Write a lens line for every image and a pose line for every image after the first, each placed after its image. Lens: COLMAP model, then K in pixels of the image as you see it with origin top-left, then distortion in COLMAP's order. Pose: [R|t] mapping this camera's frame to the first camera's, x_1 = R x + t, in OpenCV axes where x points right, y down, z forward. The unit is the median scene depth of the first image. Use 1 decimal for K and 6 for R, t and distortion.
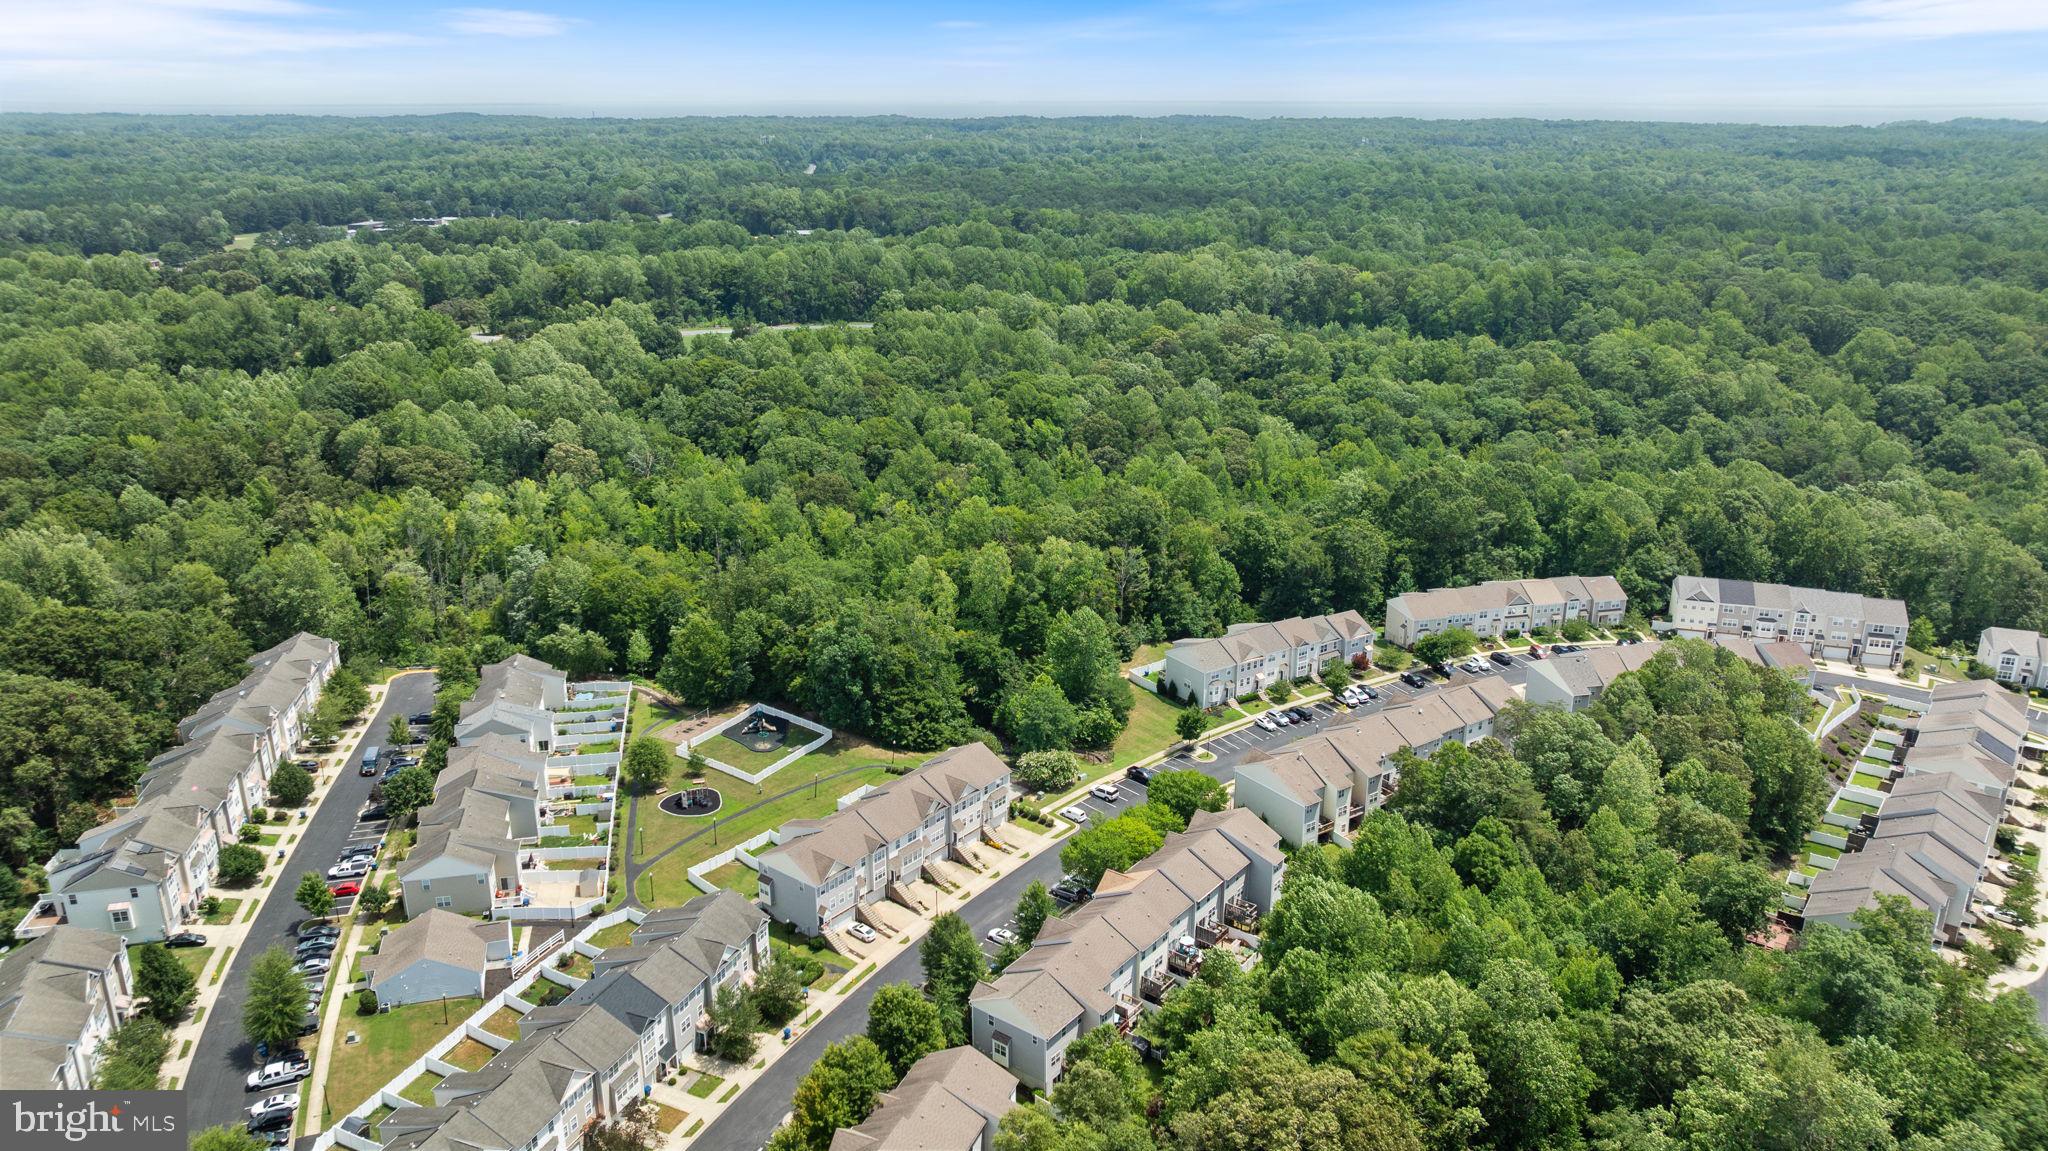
lens RADIAL K [[1431.9, 0, 1024.0], [0, 1431.9, 575.5], [0, 0, 1]] dist [-0.016505, -0.000869]
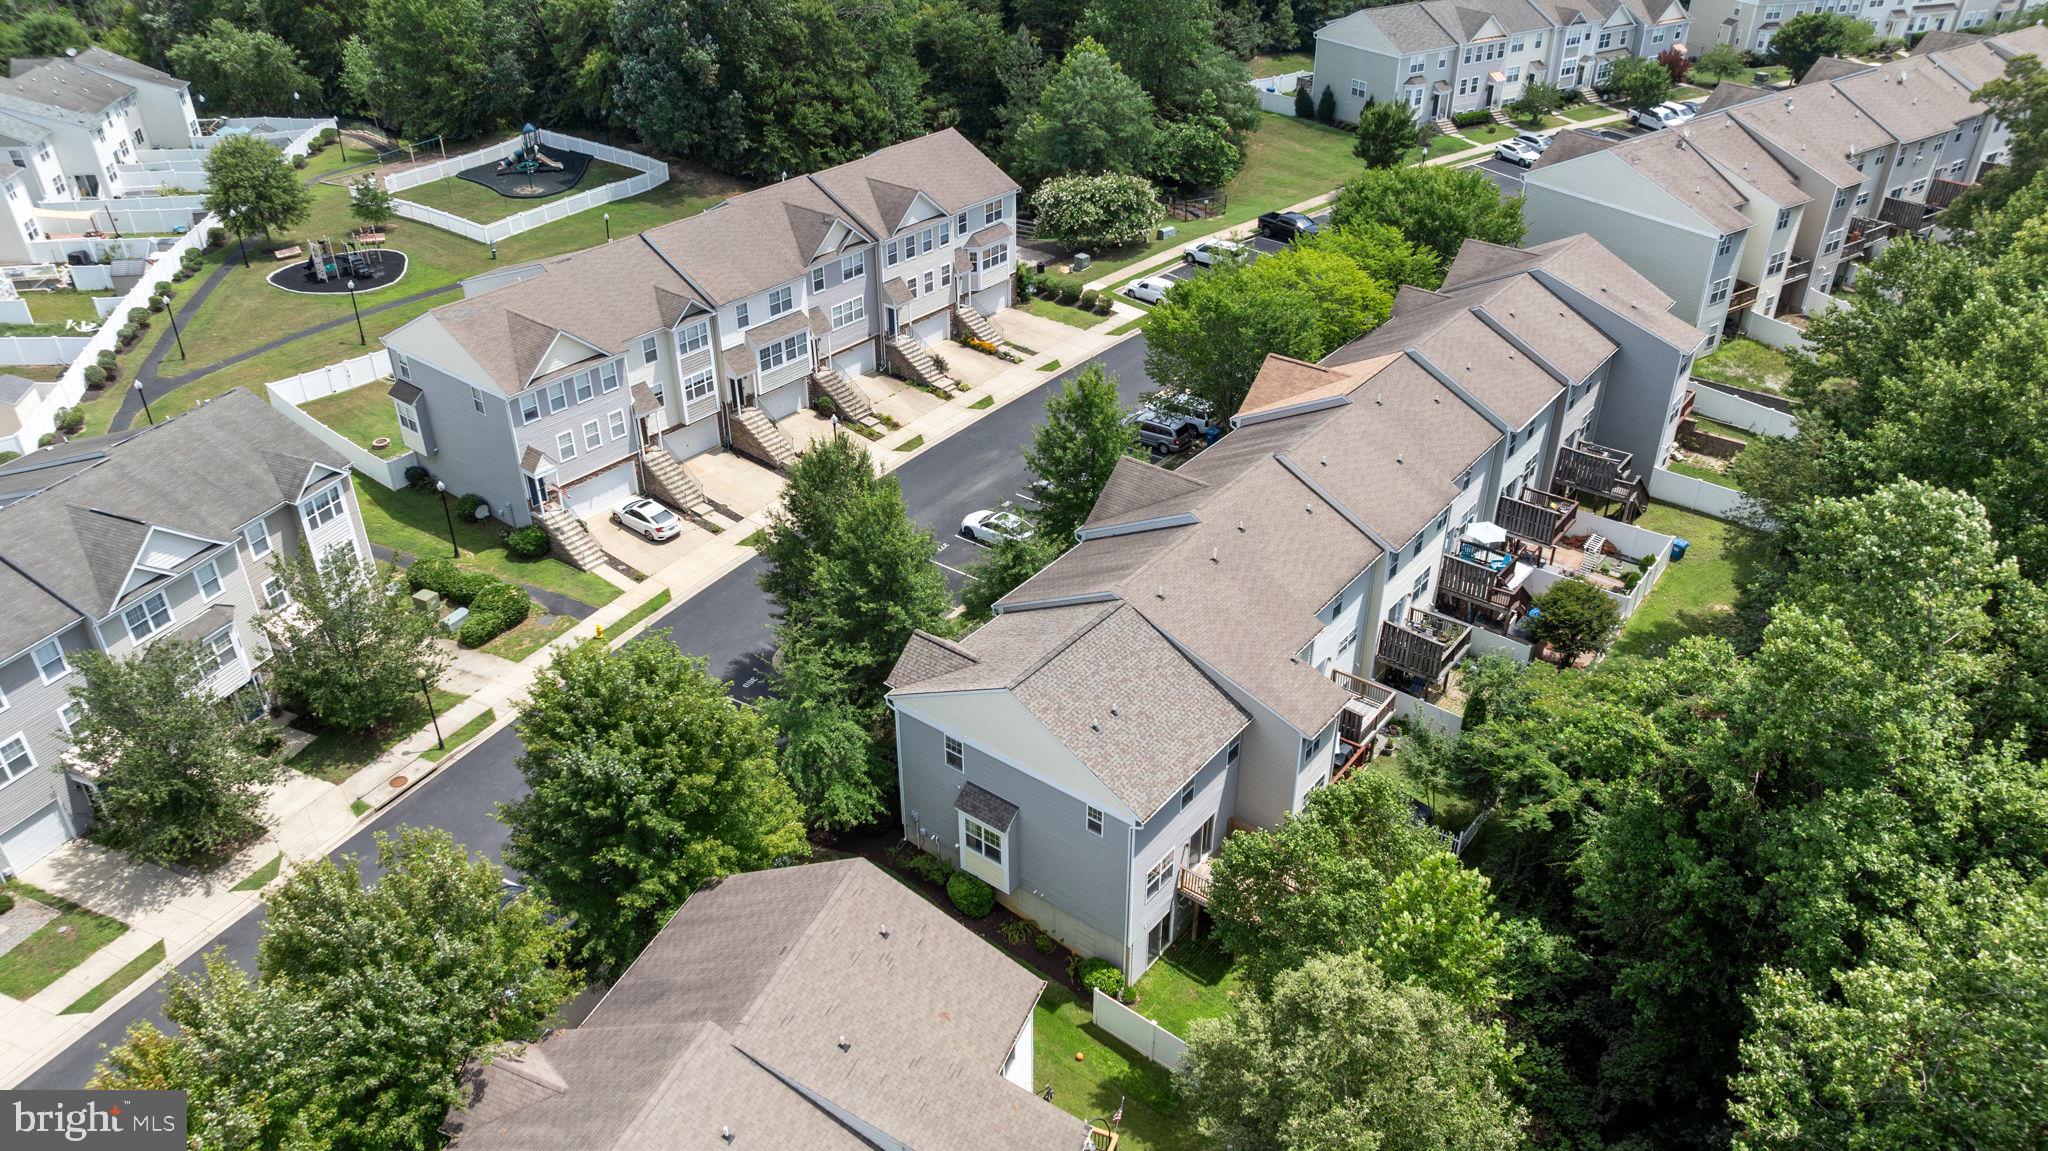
lens RADIAL K [[1431.9, 0, 1024.0], [0, 1431.9, 575.5], [0, 0, 1]] dist [-0.016505, -0.000869]
pose [[0.999969, 0.001103, -0.007756, -0.004186], [0.000679, 0.974106, 0.226092, 0.167306], [0.007804, -0.226091, 0.974075, 0.581715]]
